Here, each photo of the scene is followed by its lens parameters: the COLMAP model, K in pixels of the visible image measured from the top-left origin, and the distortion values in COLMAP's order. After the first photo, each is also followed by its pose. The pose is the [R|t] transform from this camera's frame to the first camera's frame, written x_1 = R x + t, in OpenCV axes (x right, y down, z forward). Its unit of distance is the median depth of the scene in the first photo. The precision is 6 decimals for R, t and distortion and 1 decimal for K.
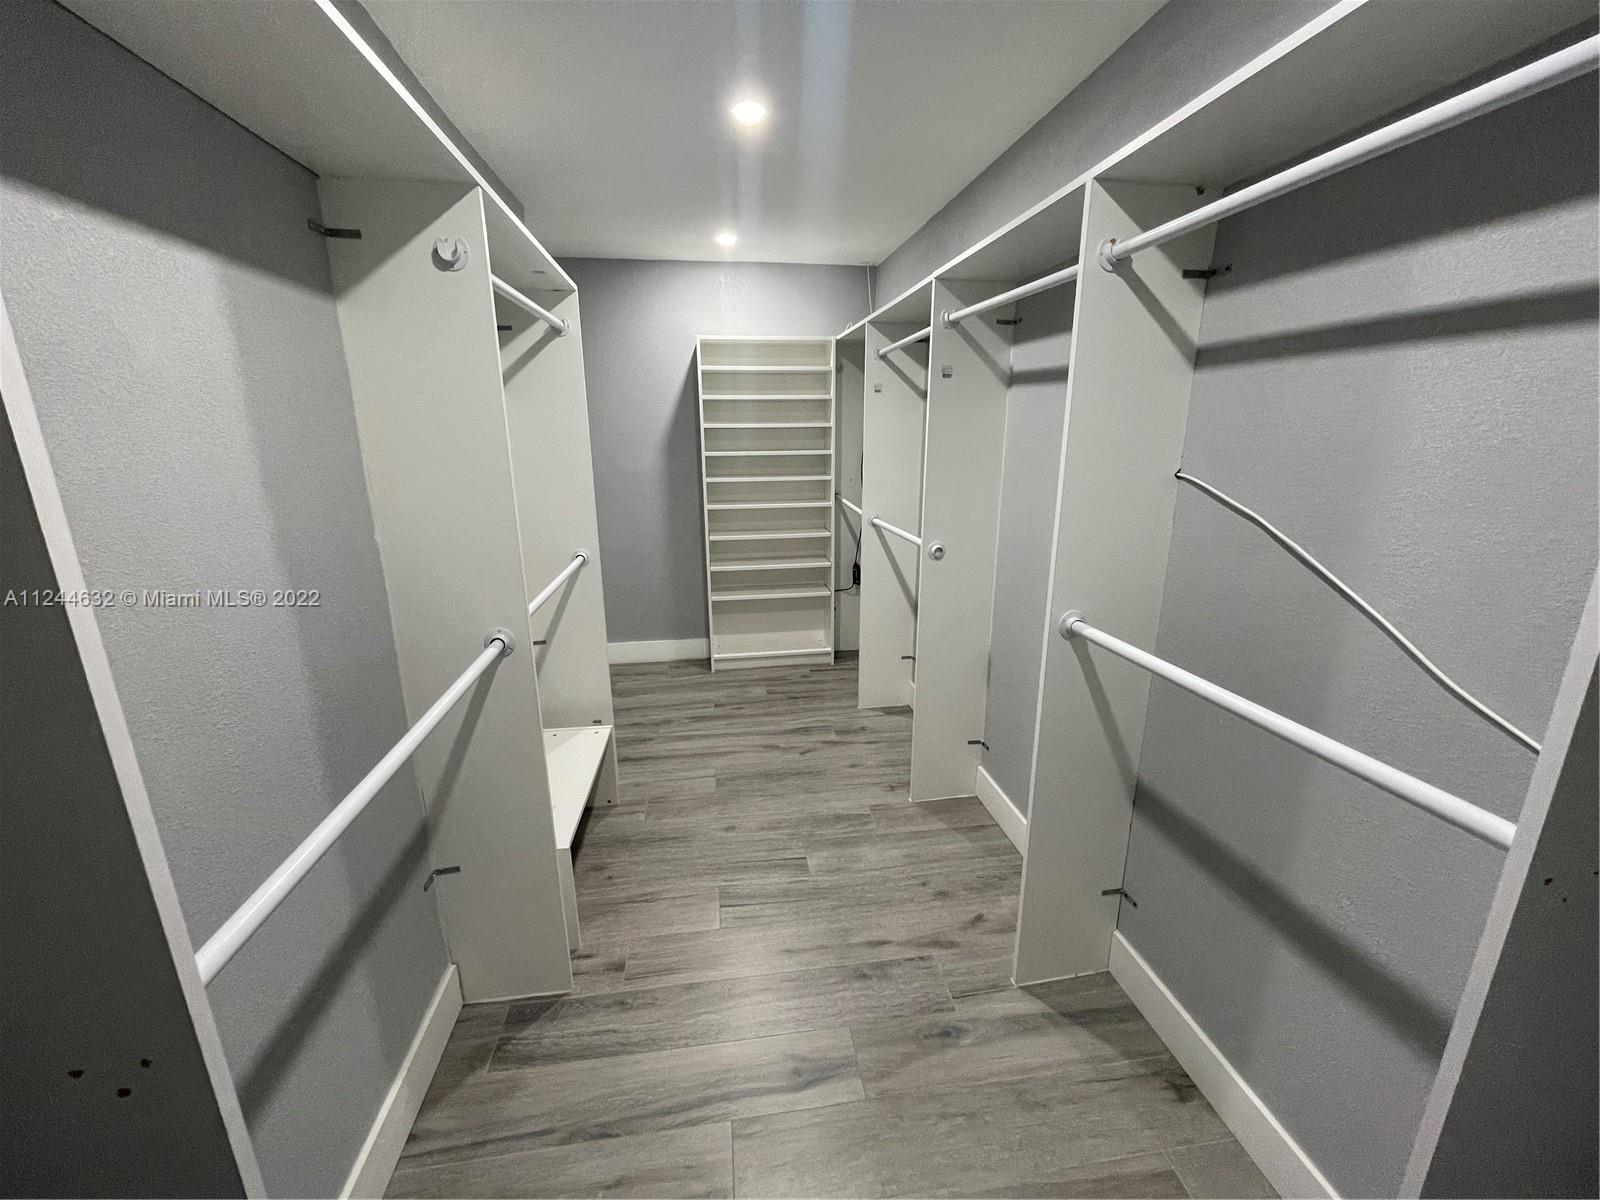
lens RADIAL K [[646.7, 0, 800.1], [0, 646.7, 594.8], [0, 0, 1]] dist [-0.003917, 0.002570]
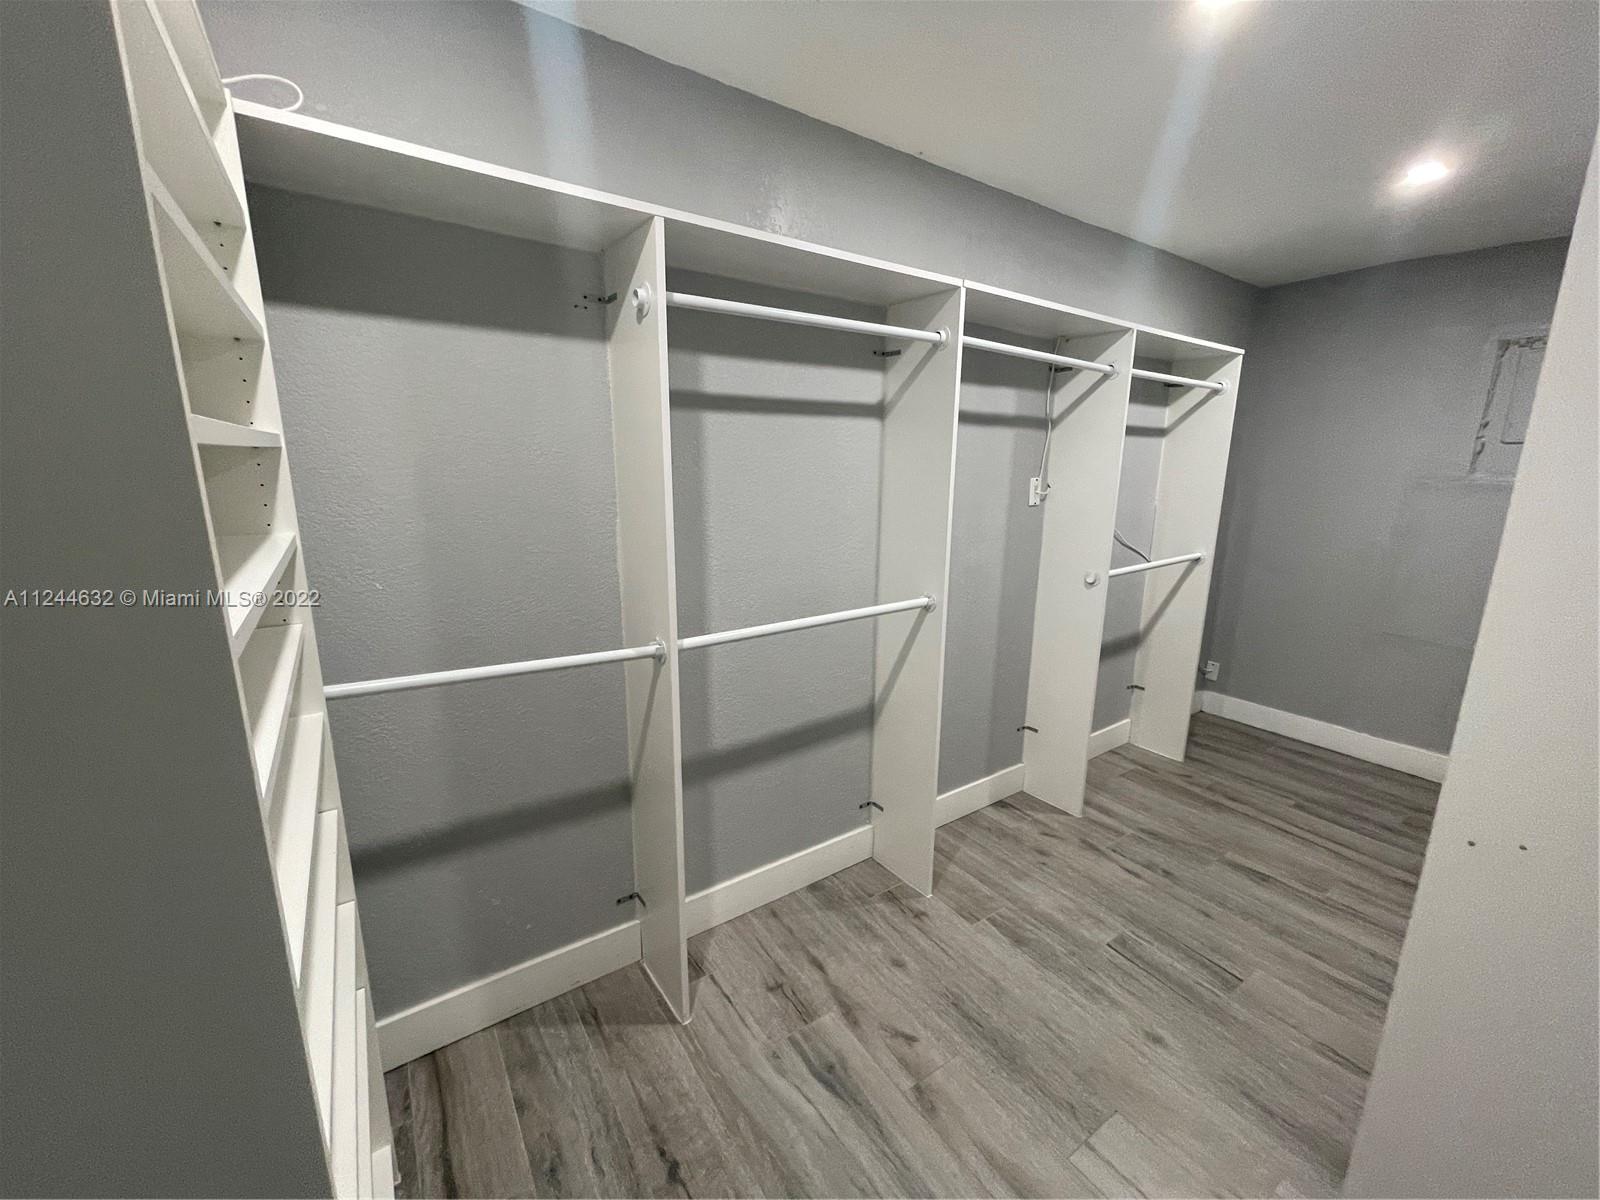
lens RADIAL K [[646.7, 0, 806.6], [0, 646.7, 603.3], [0, 0, 1]] dist [-0.003917, 0.002570]
pose [[-0.448336, -0.190447, 0.873341, -0.455737], [0.222919, 0.922346, 0.315570, -0.365845], [-0.865622, 0.336166, -0.371067, 1.421960]]
